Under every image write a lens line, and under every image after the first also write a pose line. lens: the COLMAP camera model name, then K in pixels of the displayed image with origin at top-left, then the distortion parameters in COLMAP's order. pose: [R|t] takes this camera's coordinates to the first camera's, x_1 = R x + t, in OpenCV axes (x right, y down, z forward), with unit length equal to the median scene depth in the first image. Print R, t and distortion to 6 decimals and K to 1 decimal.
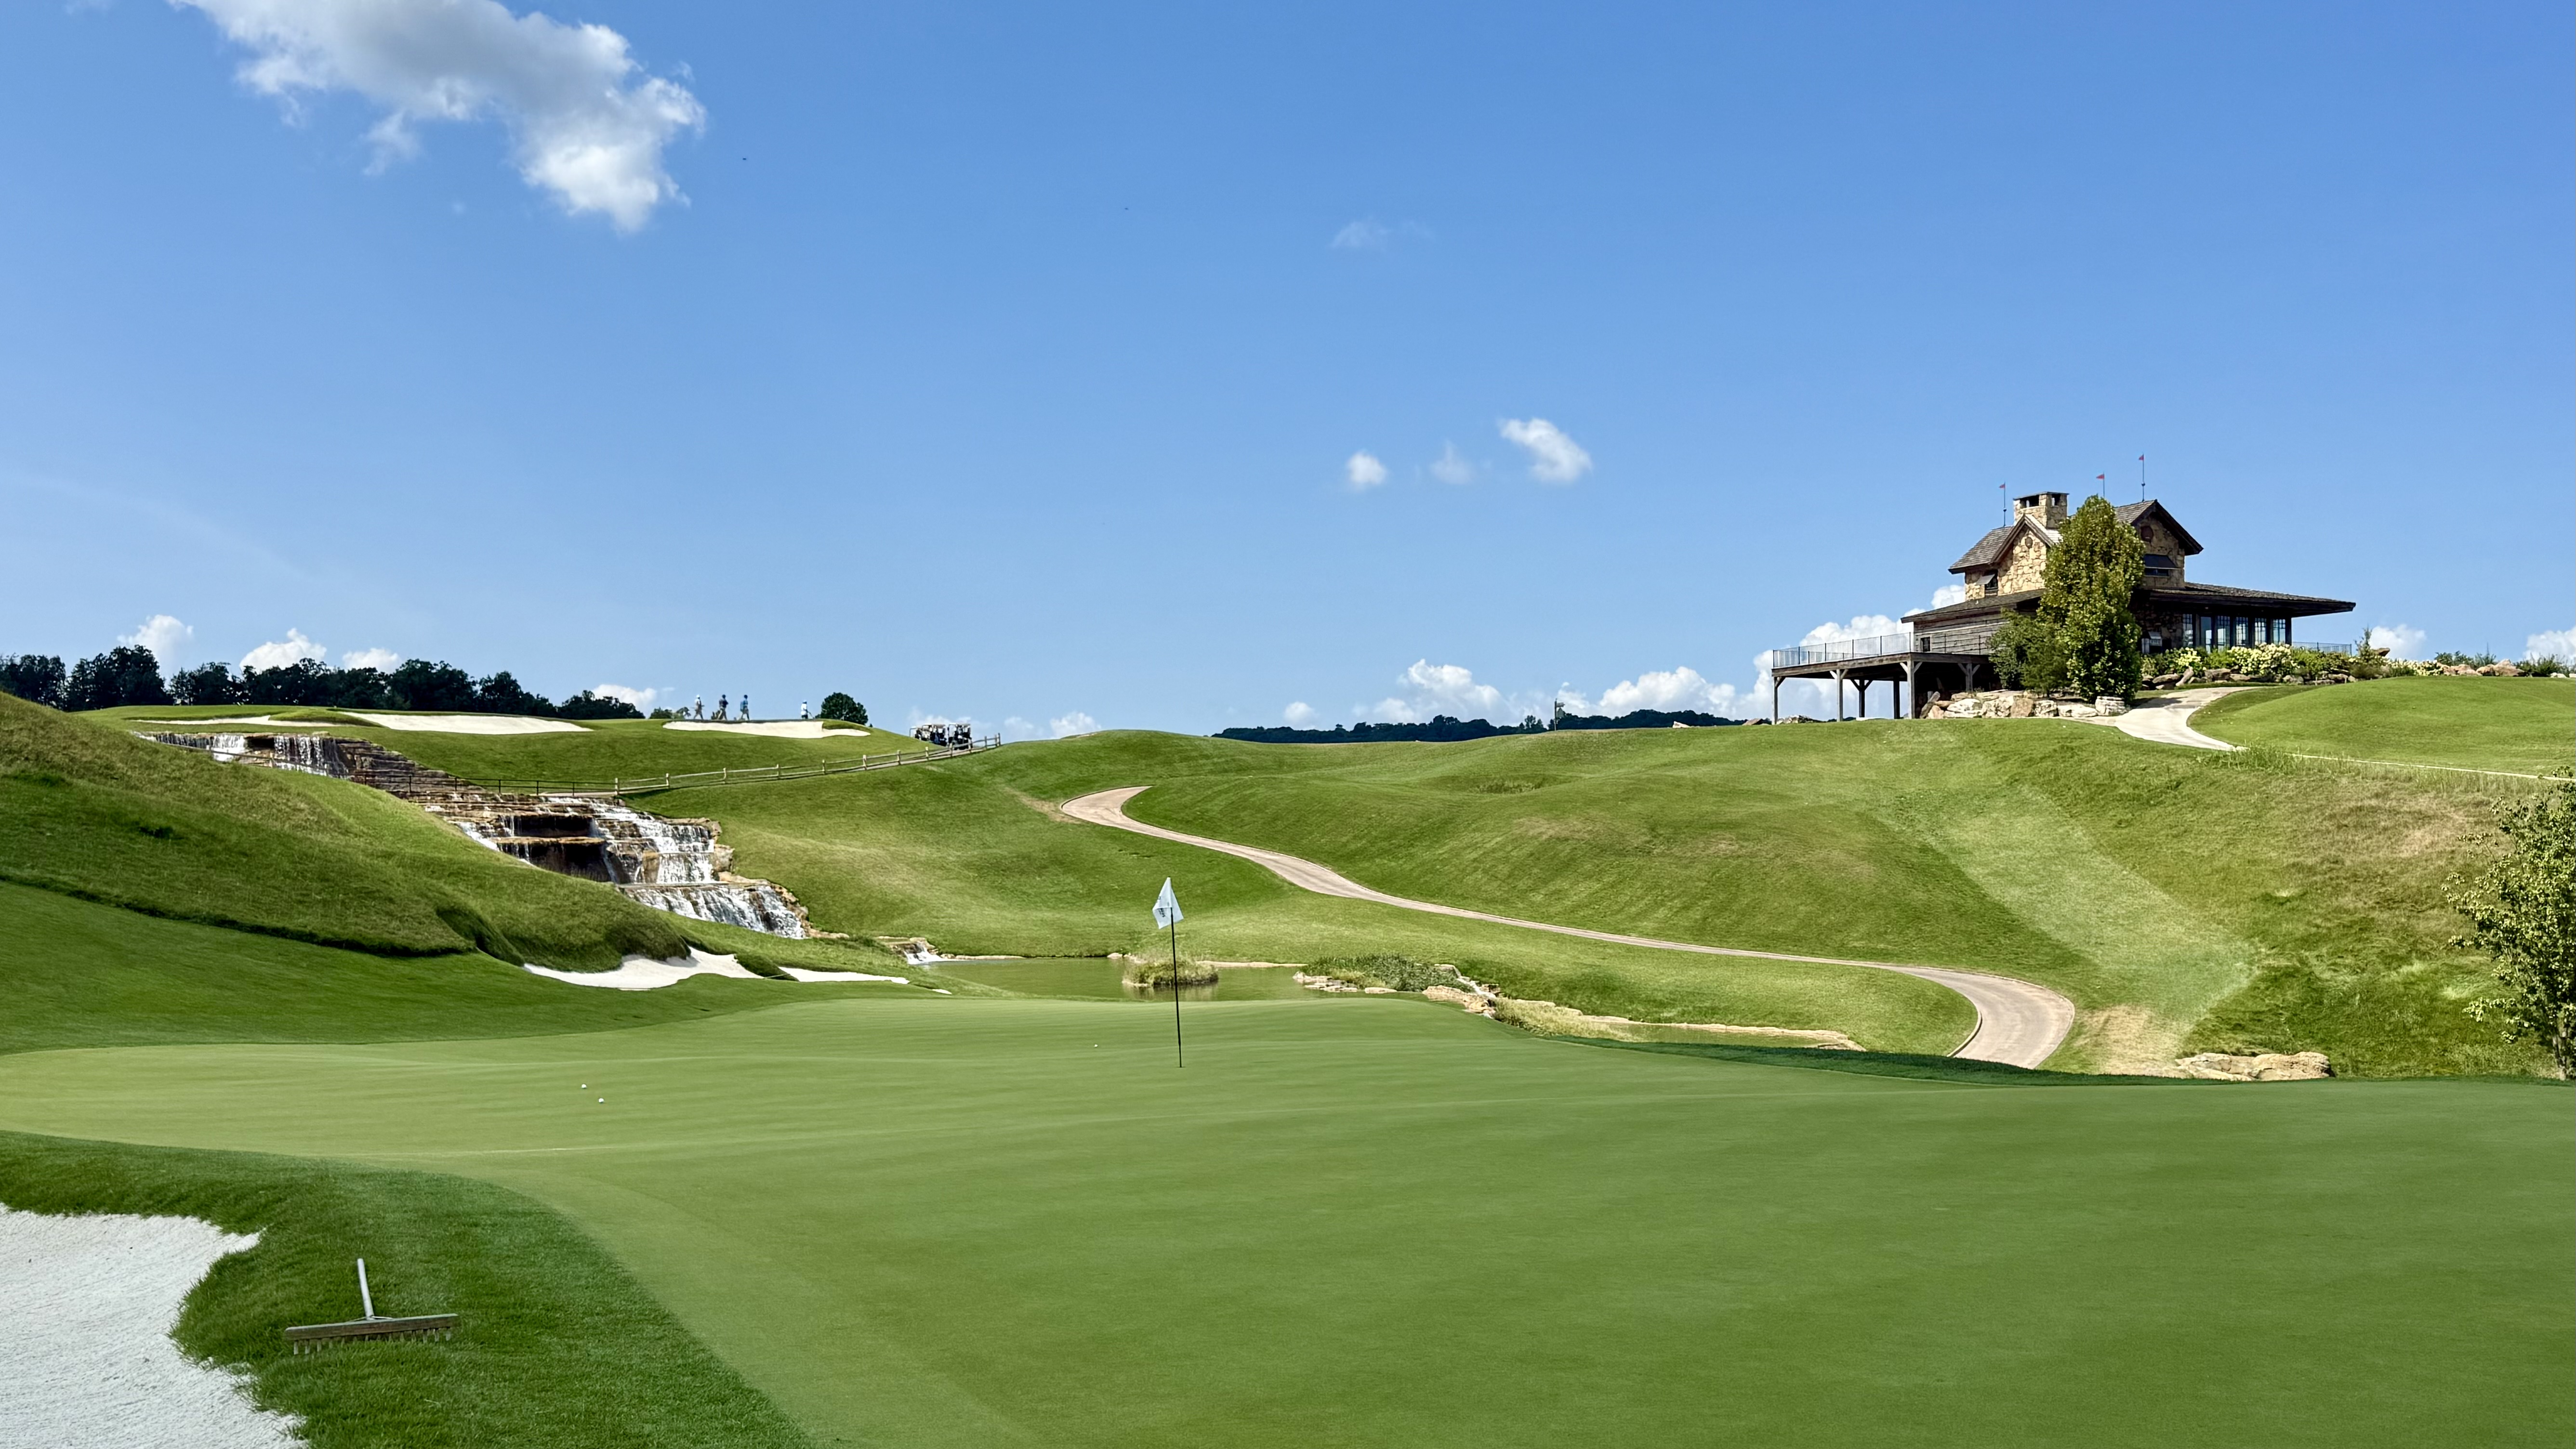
lens RADIAL K [[2167.9, 0, 1288.0], [0, 2167.9, 724.5], [0, 0, 1]] dist [0.131189, -0.266134]
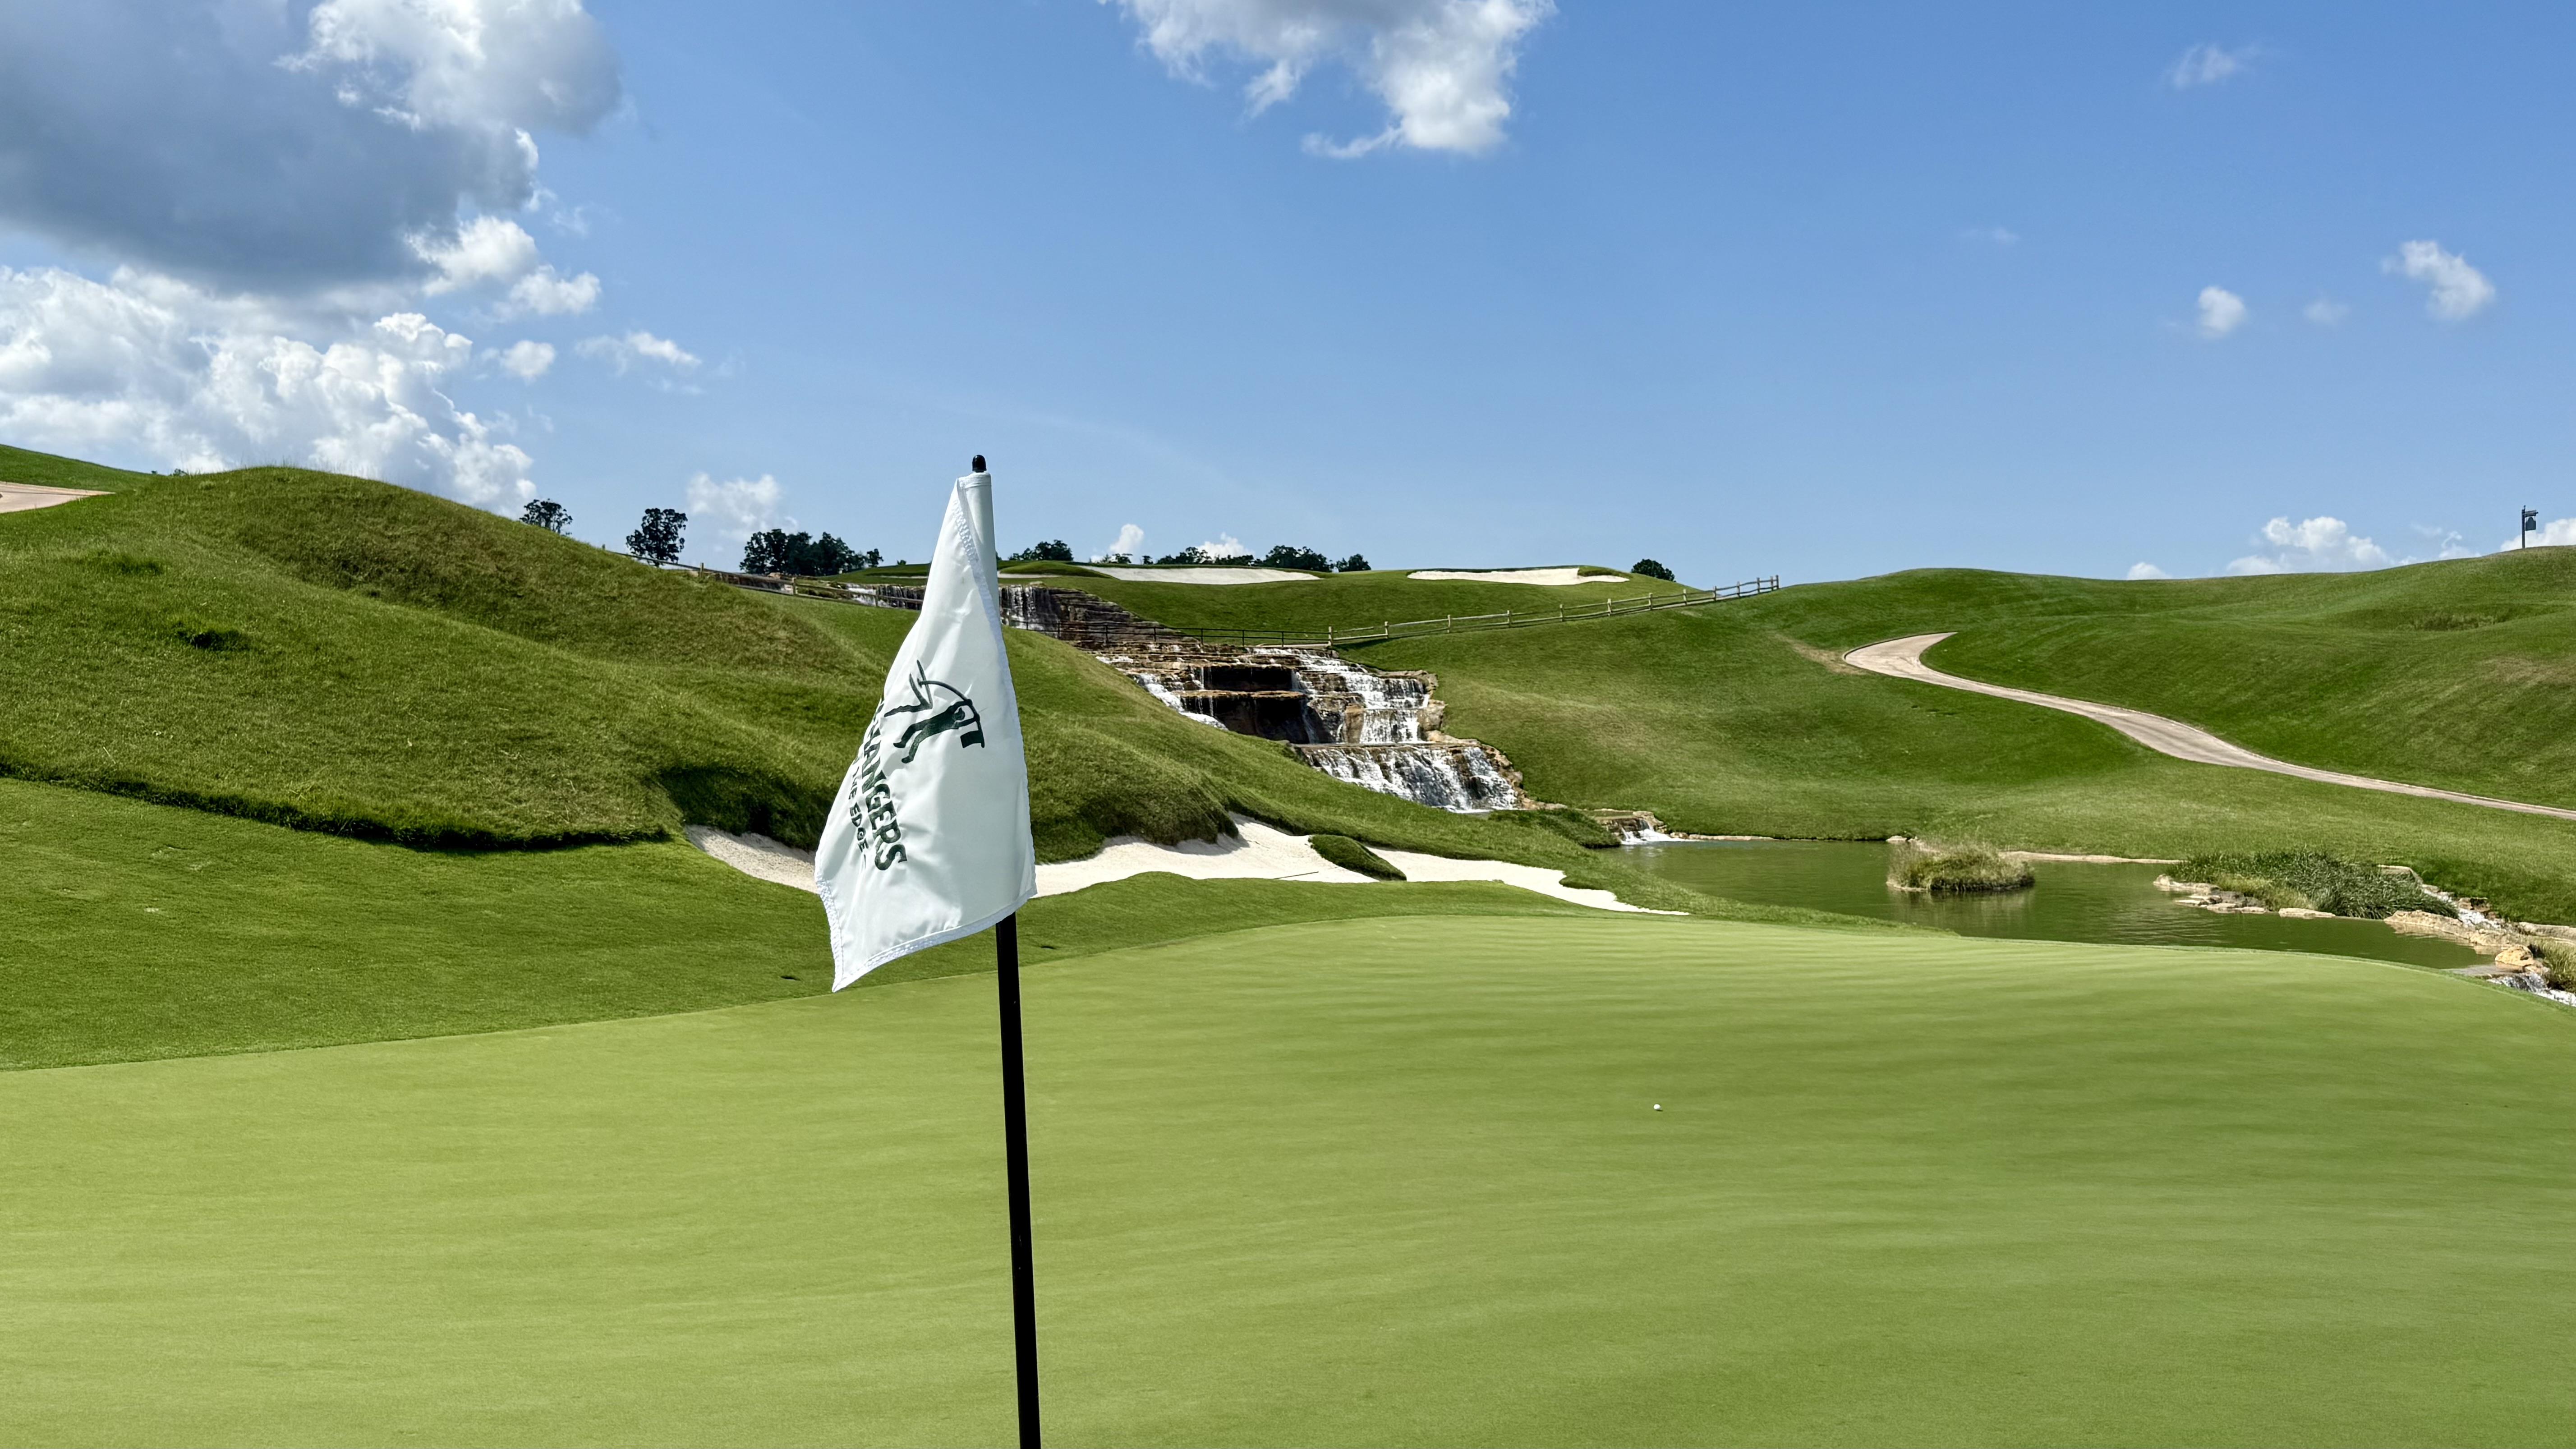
lens RADIAL K [[2168.0, 0, 1288.0], [0, 2168.0, 724.5], [0, 0, 1]] dist [0.131189, -0.266134]
pose [[0.932552, -0.000380, -0.361036, -0.001201], [0.022383, 0.998137, 0.056765, 0.014847], [0.360341, -0.061018, 0.930823, 0.177108]]
